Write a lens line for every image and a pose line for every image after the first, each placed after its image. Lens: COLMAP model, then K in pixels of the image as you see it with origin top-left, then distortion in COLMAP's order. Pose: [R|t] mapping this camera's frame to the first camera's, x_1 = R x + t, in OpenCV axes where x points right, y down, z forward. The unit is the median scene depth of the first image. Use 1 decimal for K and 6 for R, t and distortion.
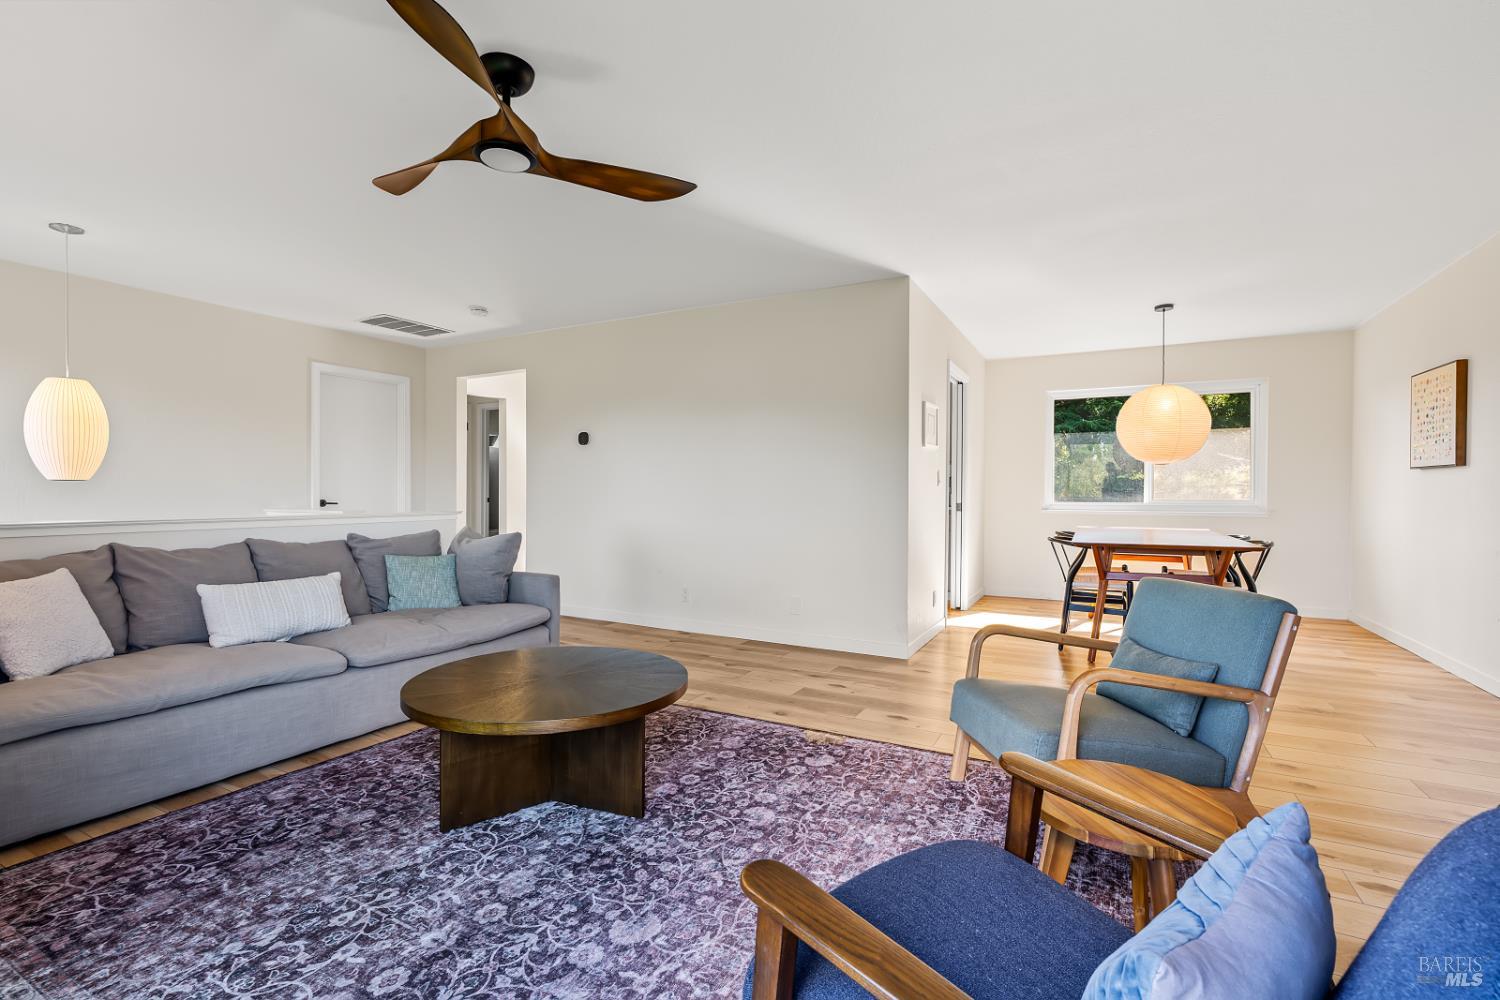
lens RADIAL K [[680.7, 0, 758.3], [0, 680.7, 492.3], [0, 0, 1]] dist [-0.013668, 0.002578]
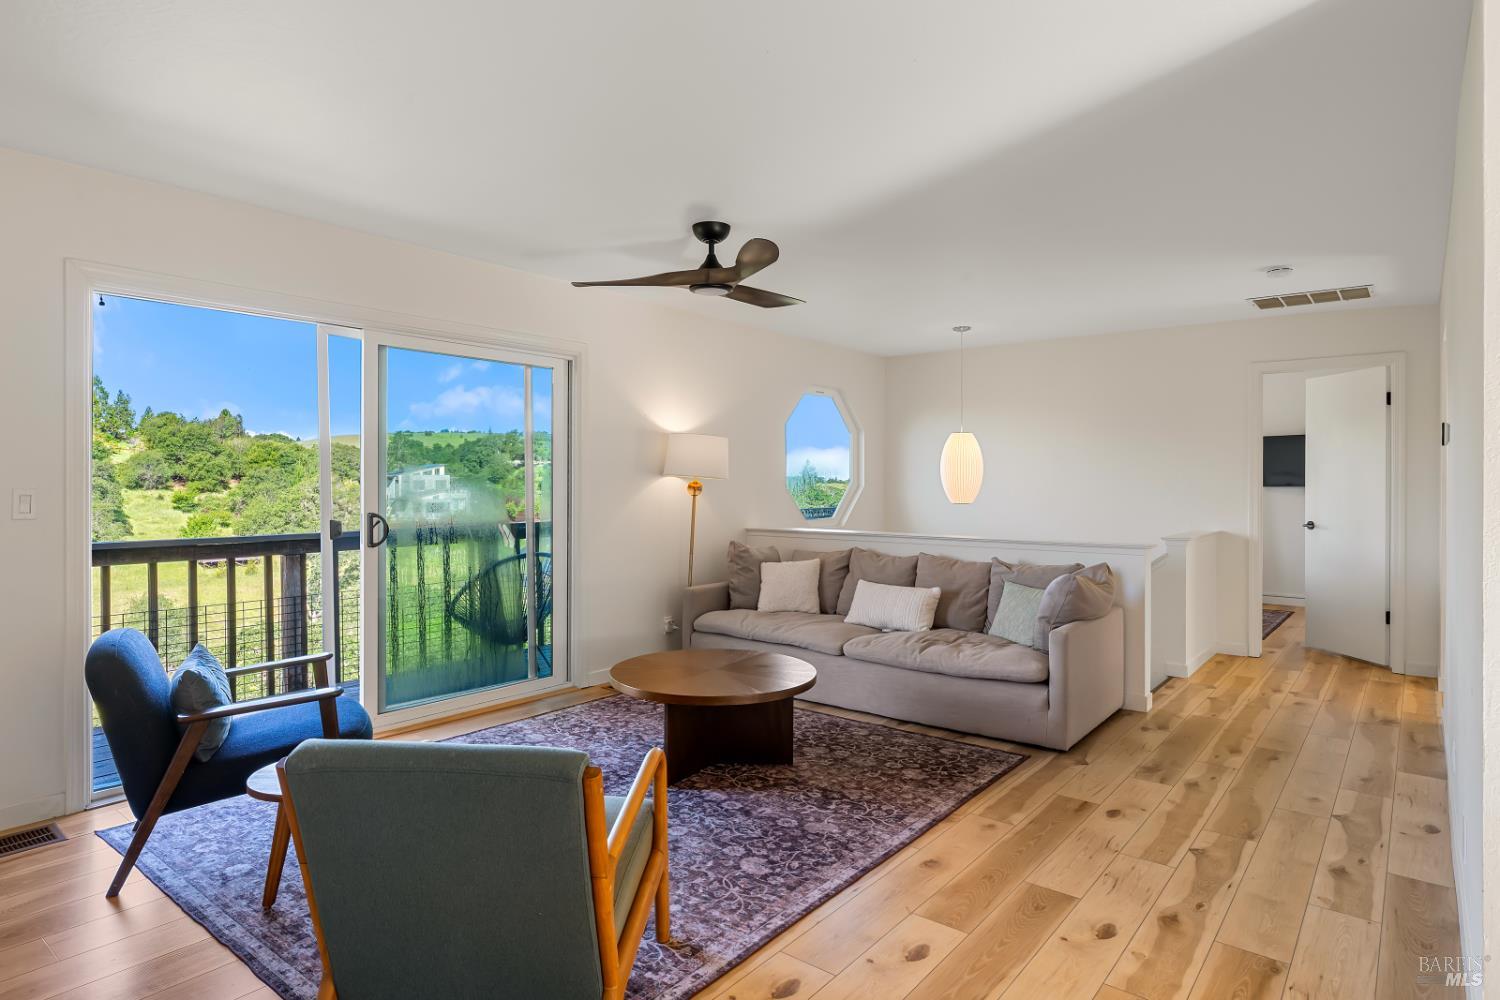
lens RADIAL K [[834.5, 0, 737.7], [0, 834.5, 496.2], [0, 0, 1]] dist [-0.014264, -0.001474]
pose [[-0.195483, 0.017748, -0.980547, 1.104401], [-0.000624, 0.999834, 0.018222, -0.090142], [0.980707, 0.004174, -0.195439, 1.167424]]
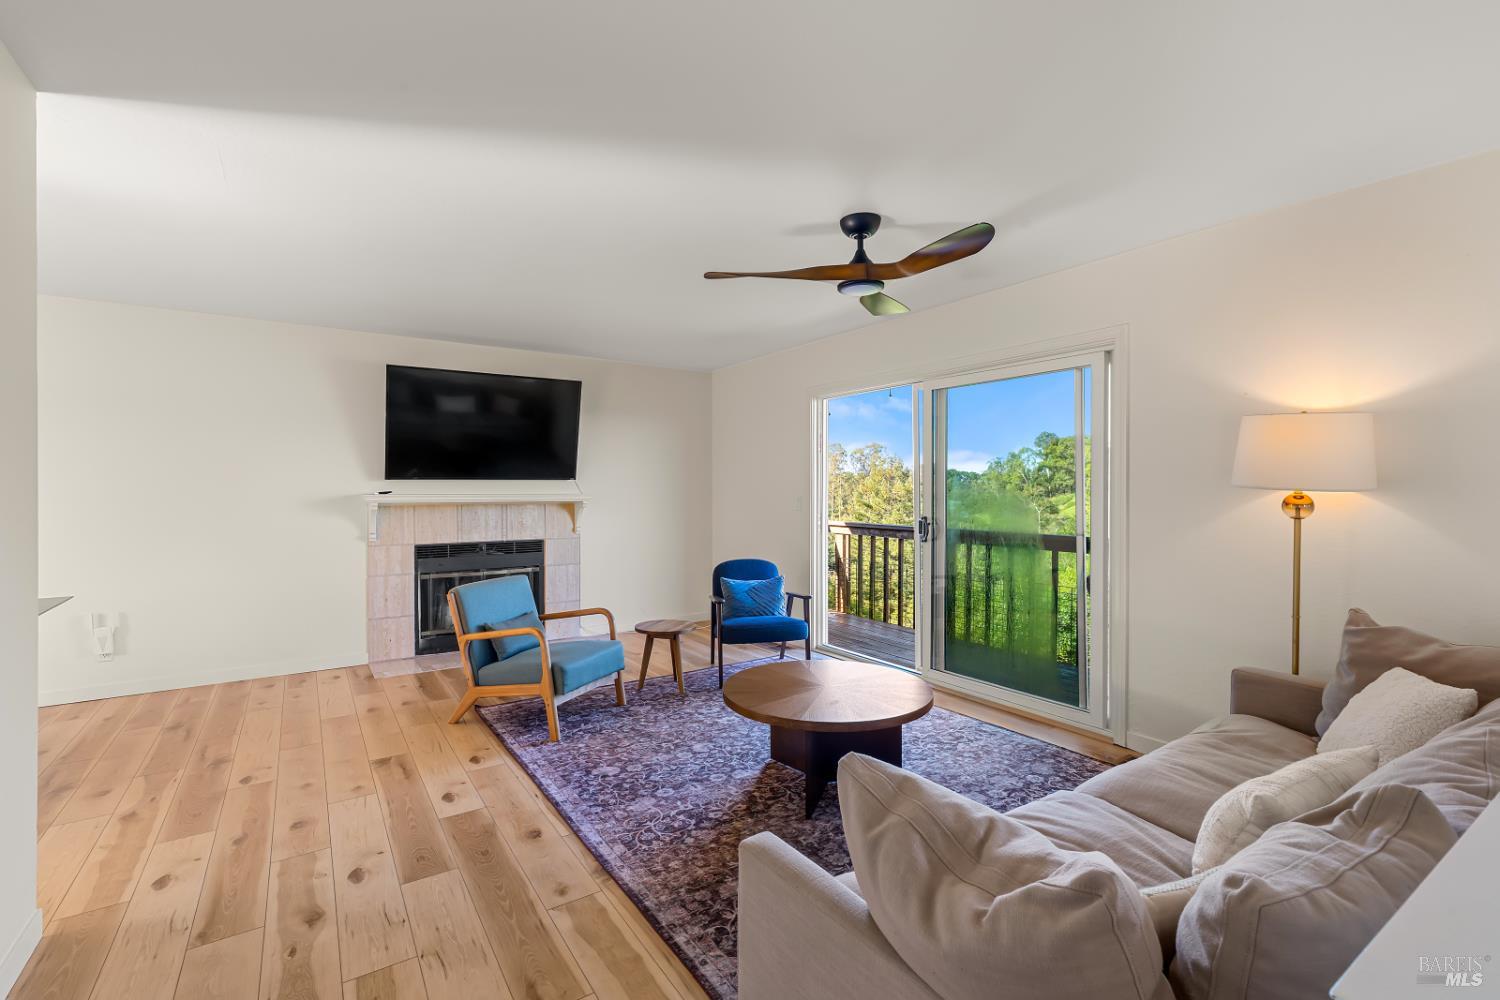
lens RADIAL K [[680.7, 0, 743.8], [0, 680.7, 493.2], [0, 0, 1]] dist [-0.013668, 0.002578]
pose [[-0.879547, -0.005482, 0.475781, -0.669316], [-0.003678, 0.999982, 0.004723, -0.092558], [-0.475798, 0.002404, -0.879551, 1.898744]]
